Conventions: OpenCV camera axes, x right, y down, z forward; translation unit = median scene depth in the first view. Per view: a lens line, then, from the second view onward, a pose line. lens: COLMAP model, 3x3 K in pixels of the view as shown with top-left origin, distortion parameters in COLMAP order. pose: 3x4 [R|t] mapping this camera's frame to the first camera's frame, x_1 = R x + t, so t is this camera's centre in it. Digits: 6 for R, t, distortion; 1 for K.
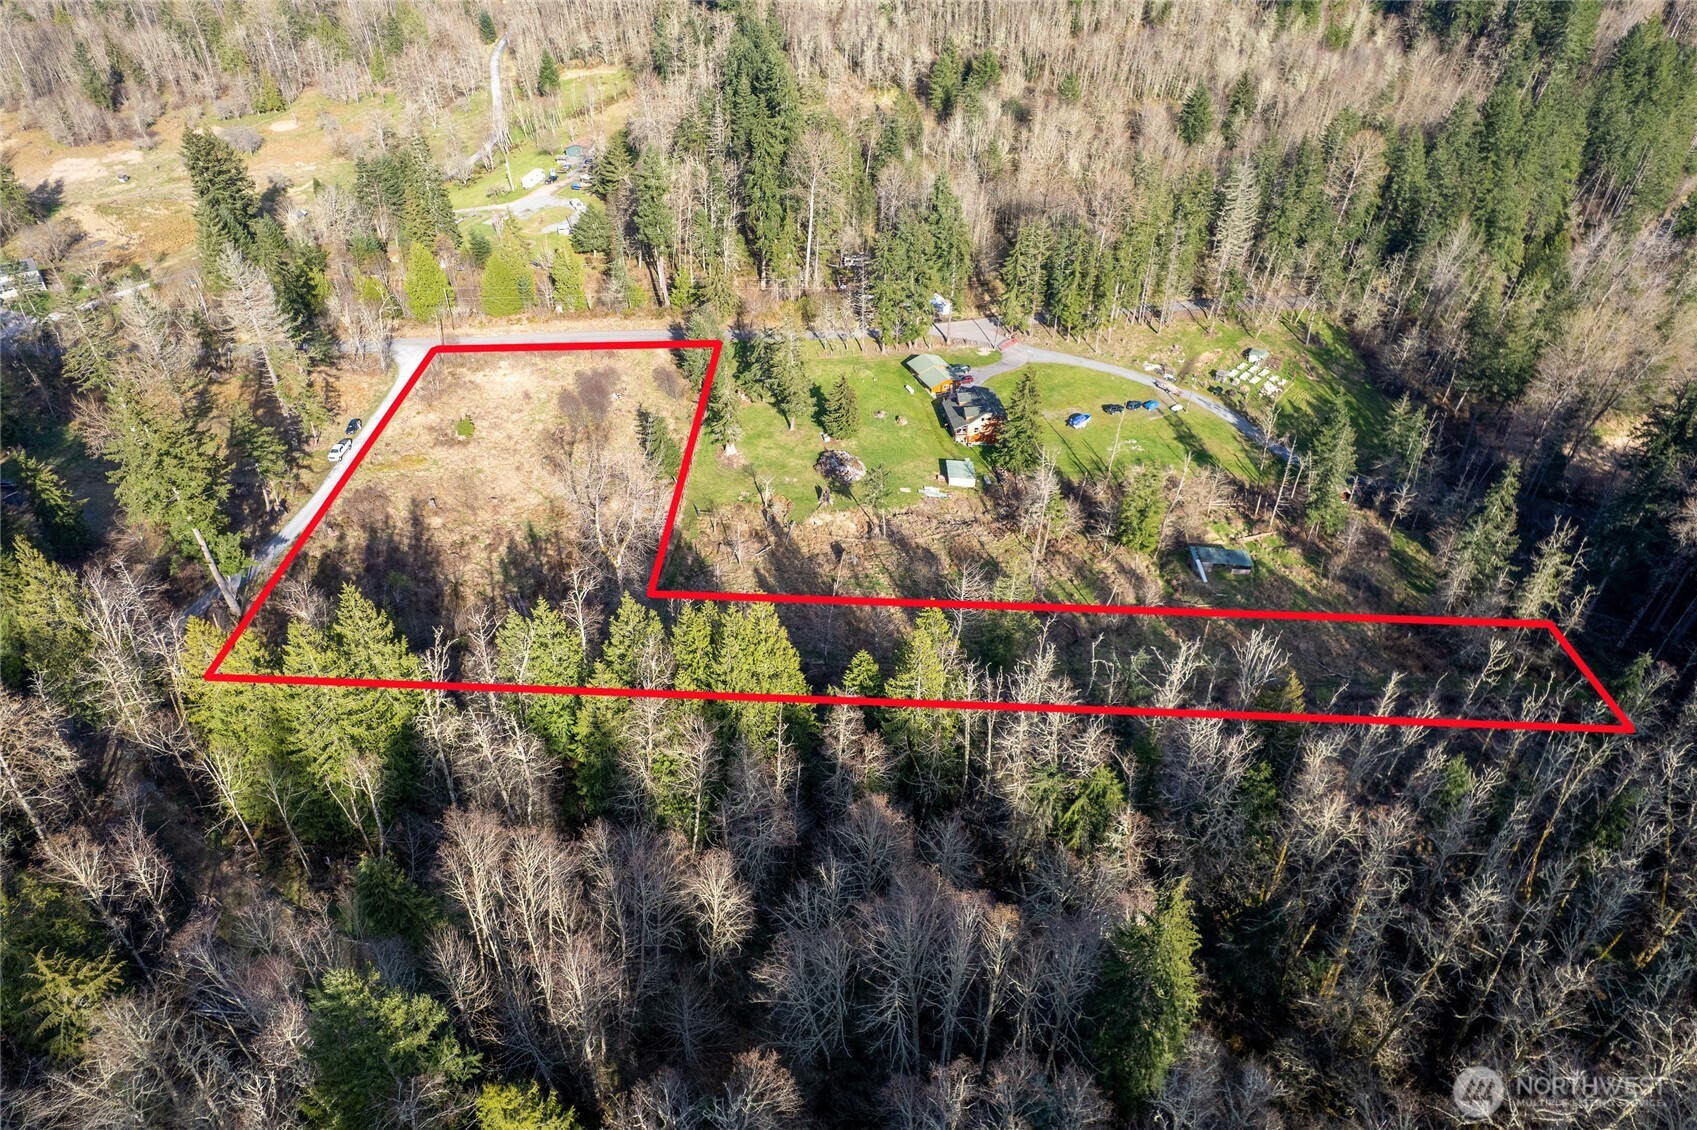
lens RADIAL K [[1090.7, 0, 847.7], [0, 1090.7, 553.4], [0, 0, 1]] dist [-0.078292, 0.071298]
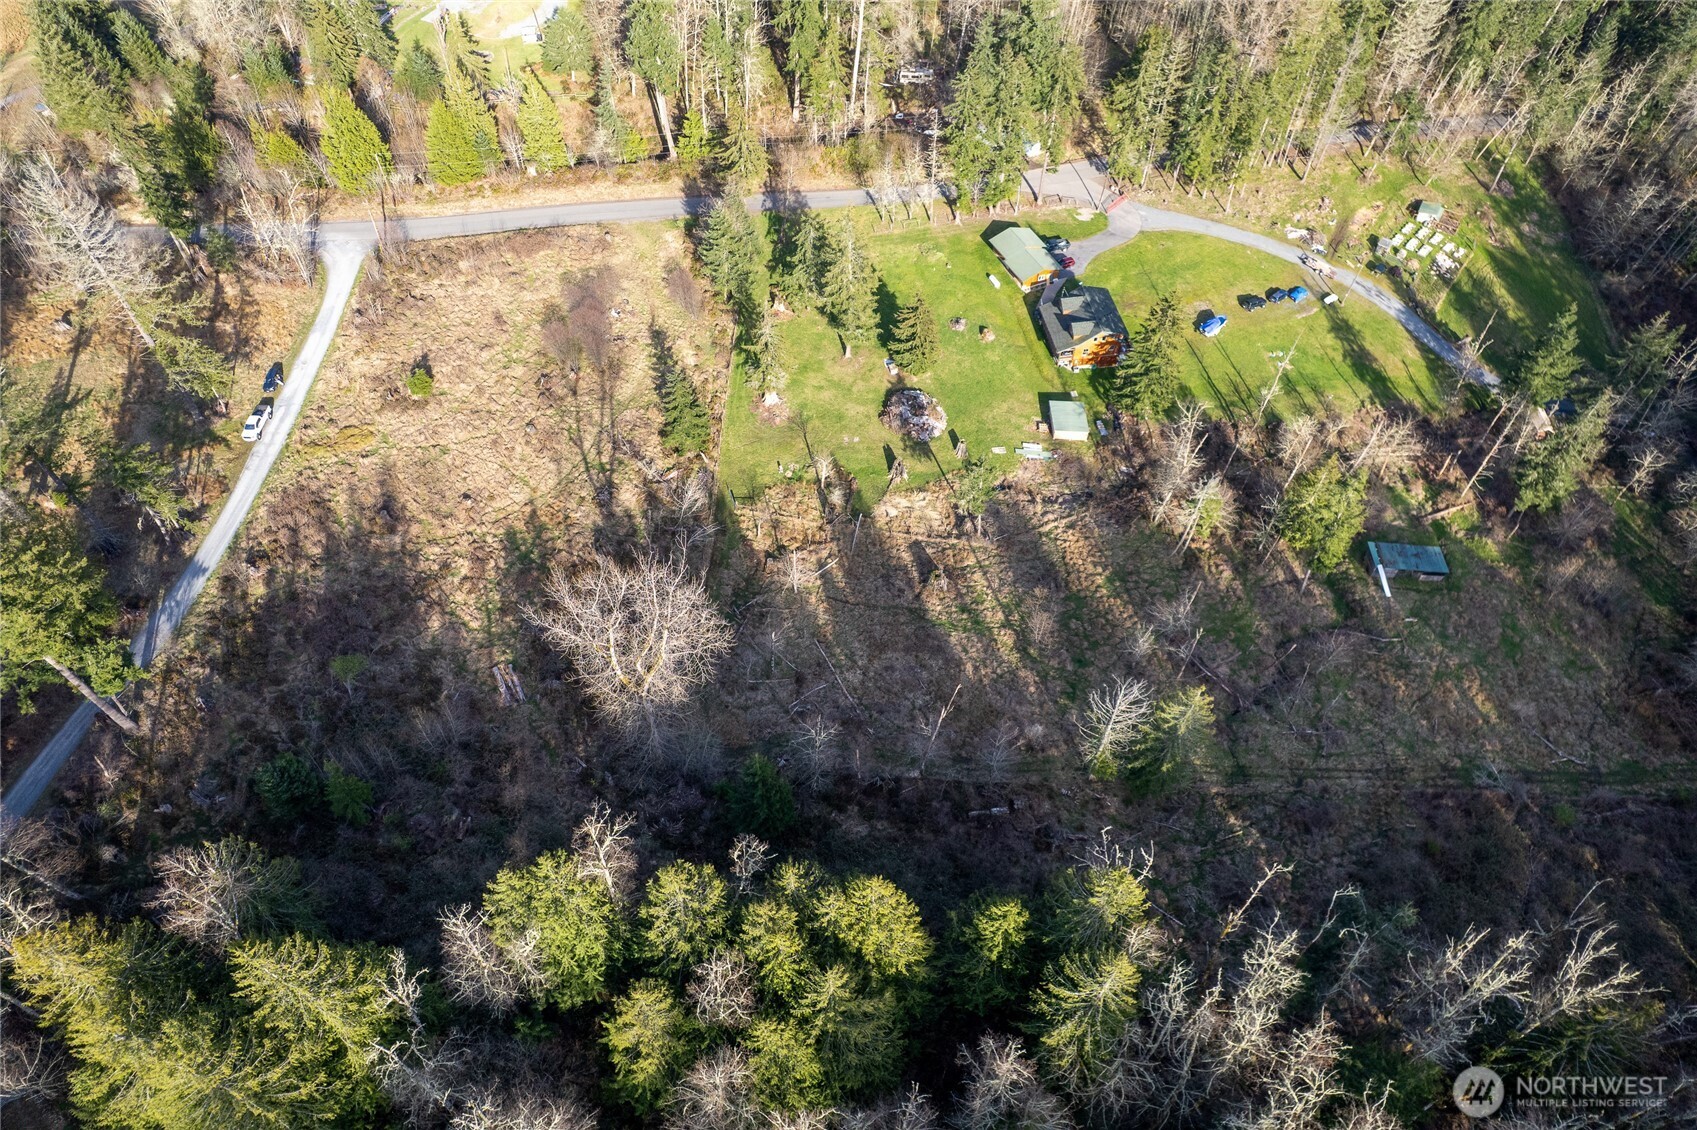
lens RADIAL K [[1090.7, 0, 857.1], [0, 1090.7, 560.9], [0, 0, 1]] dist [-0.078292, 0.071298]
pose [[0.999973, -0.006306, 0.003788, -0.045360], [0.005076, 0.964150, 0.265310, -0.164007], [-0.005325, -0.265283, 0.964156, 0.204592]]
